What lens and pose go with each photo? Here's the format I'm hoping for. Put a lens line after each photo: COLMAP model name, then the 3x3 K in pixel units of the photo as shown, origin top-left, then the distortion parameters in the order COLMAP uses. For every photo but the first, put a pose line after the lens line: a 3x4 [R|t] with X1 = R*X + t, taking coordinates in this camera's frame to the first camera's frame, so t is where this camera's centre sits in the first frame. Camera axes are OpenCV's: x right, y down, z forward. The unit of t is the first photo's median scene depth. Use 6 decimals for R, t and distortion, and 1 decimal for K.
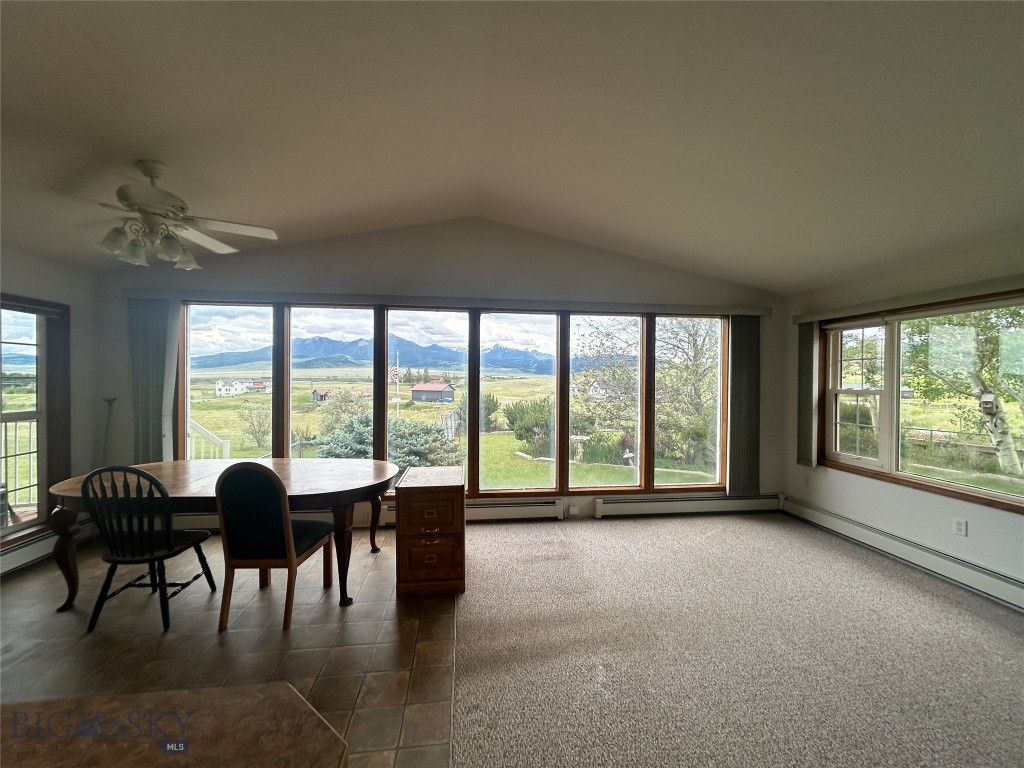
lens RADIAL K [[410.4, 0, 512.1], [0, 410.4, 383.9], [0, 0, 1]] dist [-0.000716, -0.000161]
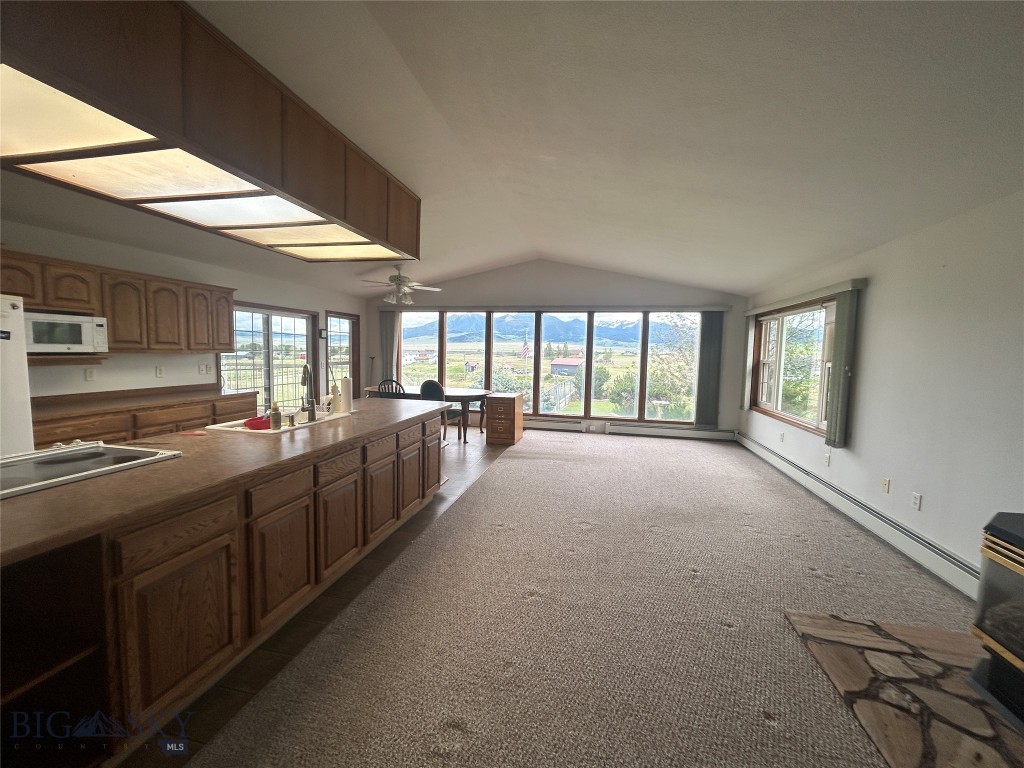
lens RADIAL K [[410.4, 0, 512.4], [0, 410.4, 382.9], [0, 0, 1]] dist [-0.000716, -0.000161]
pose [[0.942918, 0.039578, -0.330664, 0.395255], [-0.020200, 0.997882, 0.061838, 0.020843], [0.332411, -0.051629, 0.941721, -0.717676]]
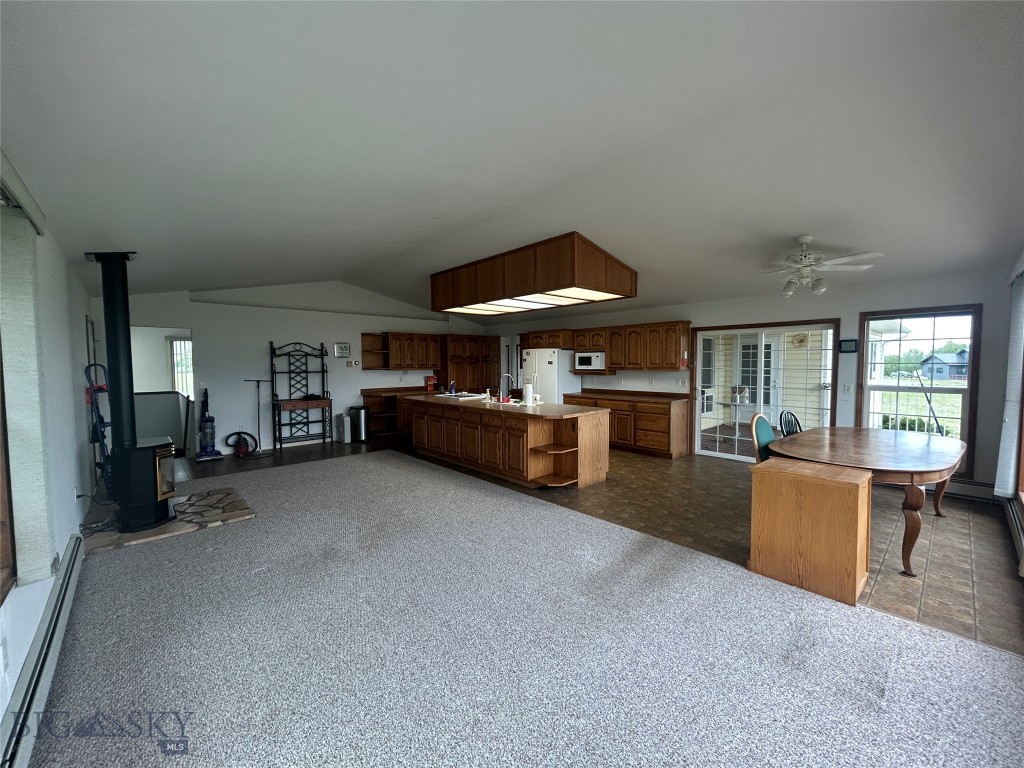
lens RADIAL K [[410.4, 0, 513.2], [0, 410.4, 383.5], [0, 0, 1]] dist [-0.000716, -0.000161]
pose [[-0.810426, 0.028160, -0.585163, 0.627092], [-0.007883, 0.998229, 0.058956, -0.011773], [0.585788, 0.052392, -0.808769, 0.962975]]
